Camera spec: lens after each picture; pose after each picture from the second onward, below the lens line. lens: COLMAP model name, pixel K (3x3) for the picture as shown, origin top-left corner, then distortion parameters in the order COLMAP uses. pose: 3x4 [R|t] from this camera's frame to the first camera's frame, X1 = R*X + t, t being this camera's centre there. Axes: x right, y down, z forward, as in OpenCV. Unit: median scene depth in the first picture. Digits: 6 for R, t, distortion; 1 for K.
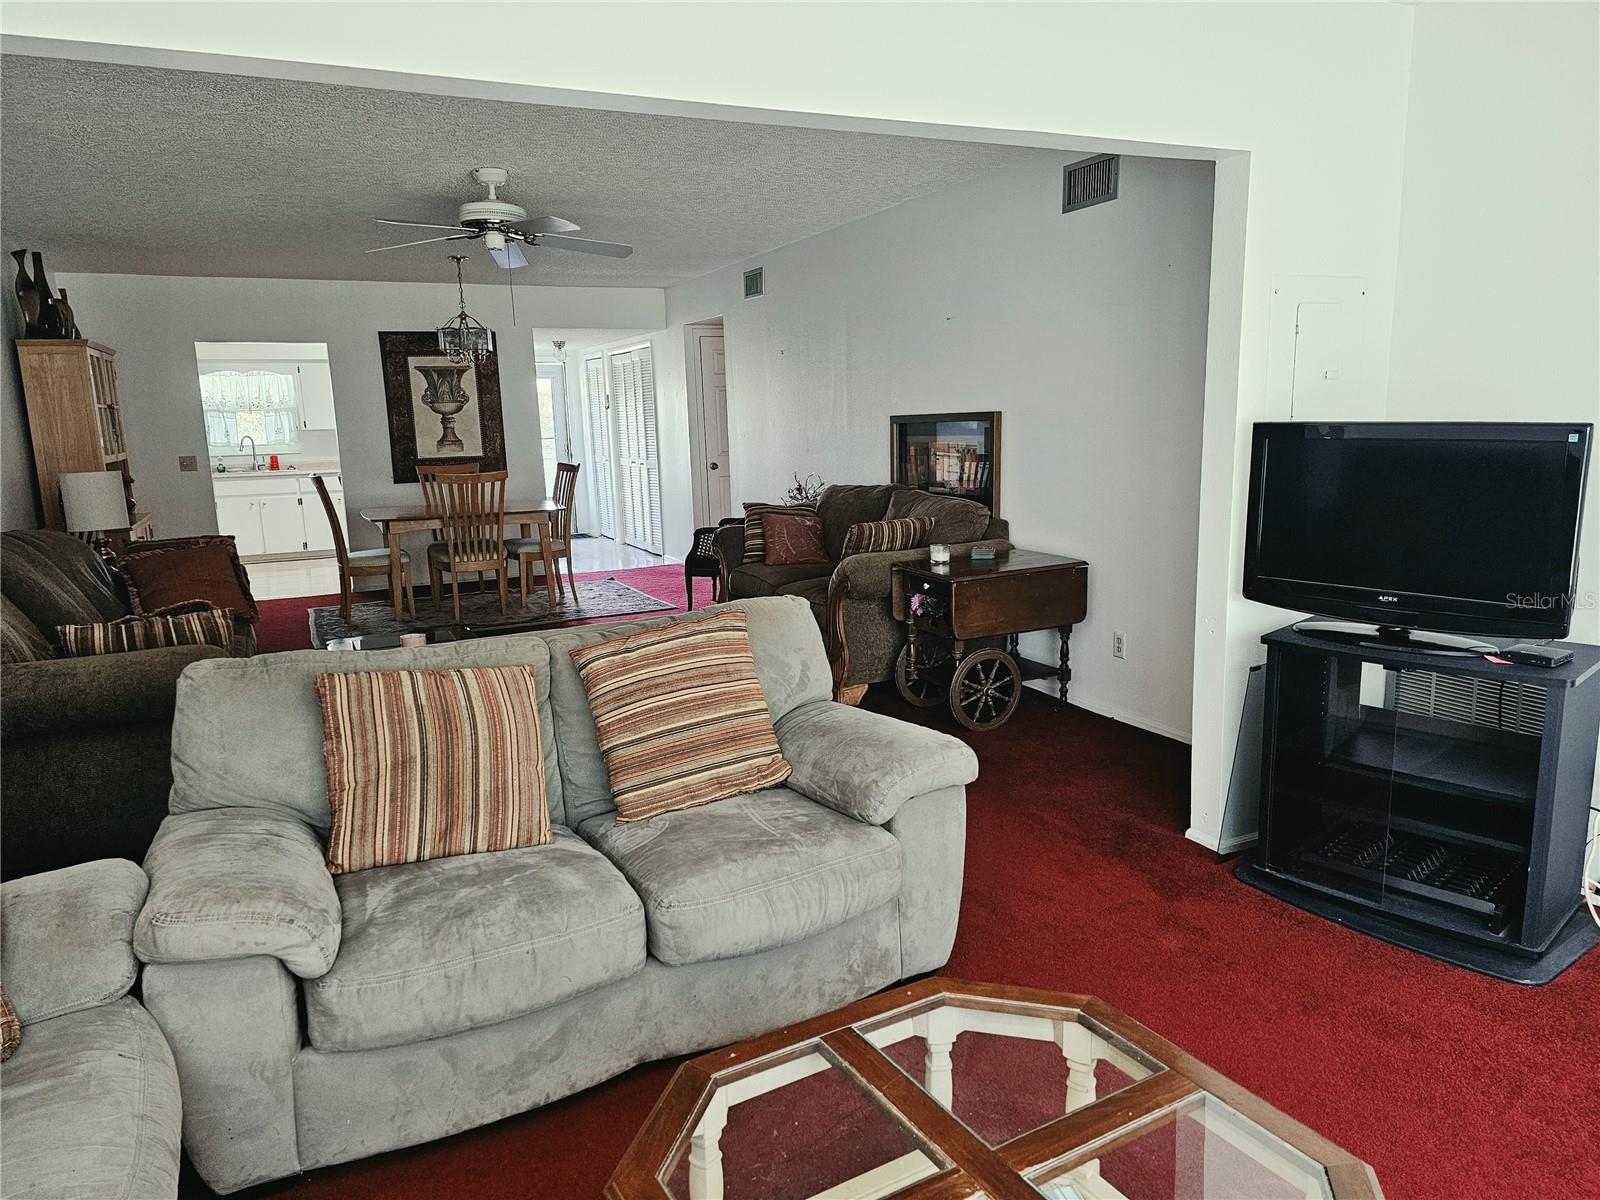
lens RADIAL K [[1064.1, 0, 799.3], [0, 1064.1, 628.8], [0, 0, 1]] dist [0.067978, -0.060637]
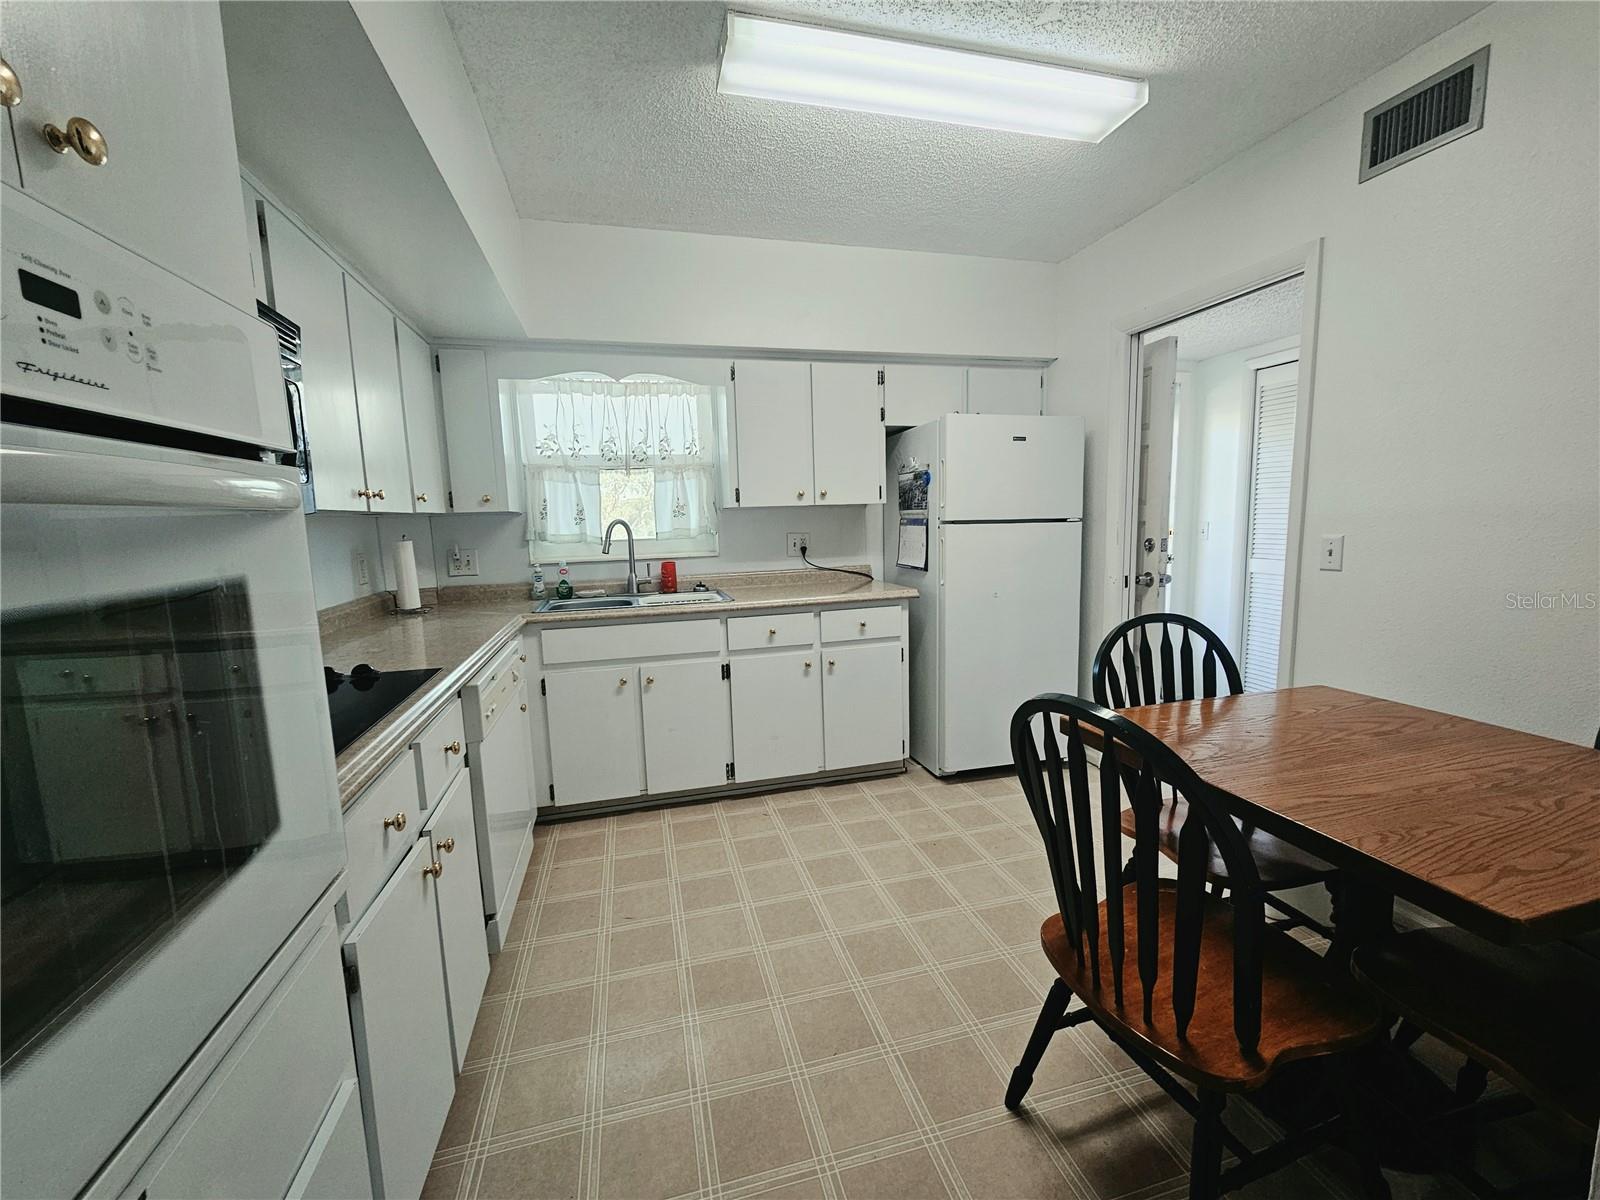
lens RADIAL K [[655.5, 0, 802.9], [0, 655.5, 603.2], [0, 0, 1]] dist [0.000052, -0.001093]
pose [[0.982796, 0.020767, -0.183525, -0.476906], [-0.032888, 0.997455, -0.063253, -0.159808], [0.181744, 0.068201, 0.980978, 0.925128]]
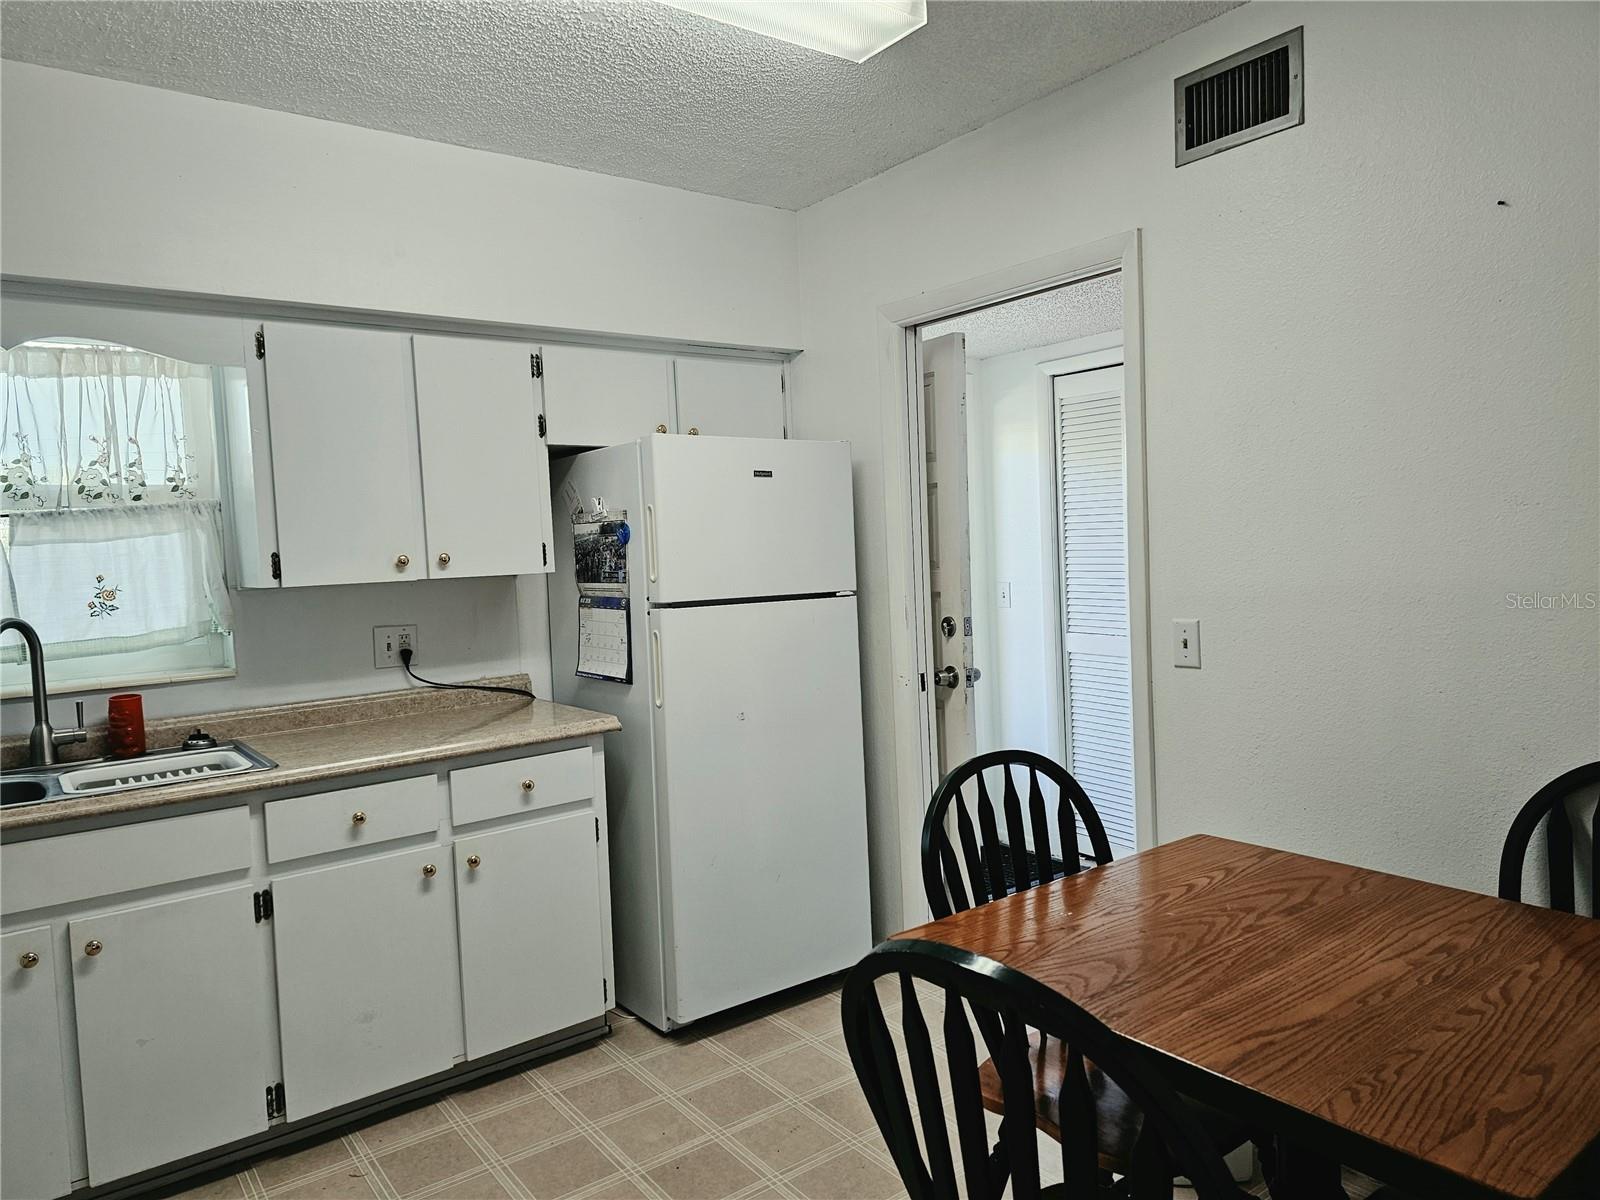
lens RADIAL K [[1064.1, 0, 793.2], [0, 1064.1, 596.4], [0, 0, 1]] dist [0.067978, -0.060637]
pose [[0.981408, -0.026951, 0.190031, -0.489457], [0.056545, 0.986749, -0.152081, -0.173622], [-0.183414, 0.159999, 0.969928, 0.930283]]
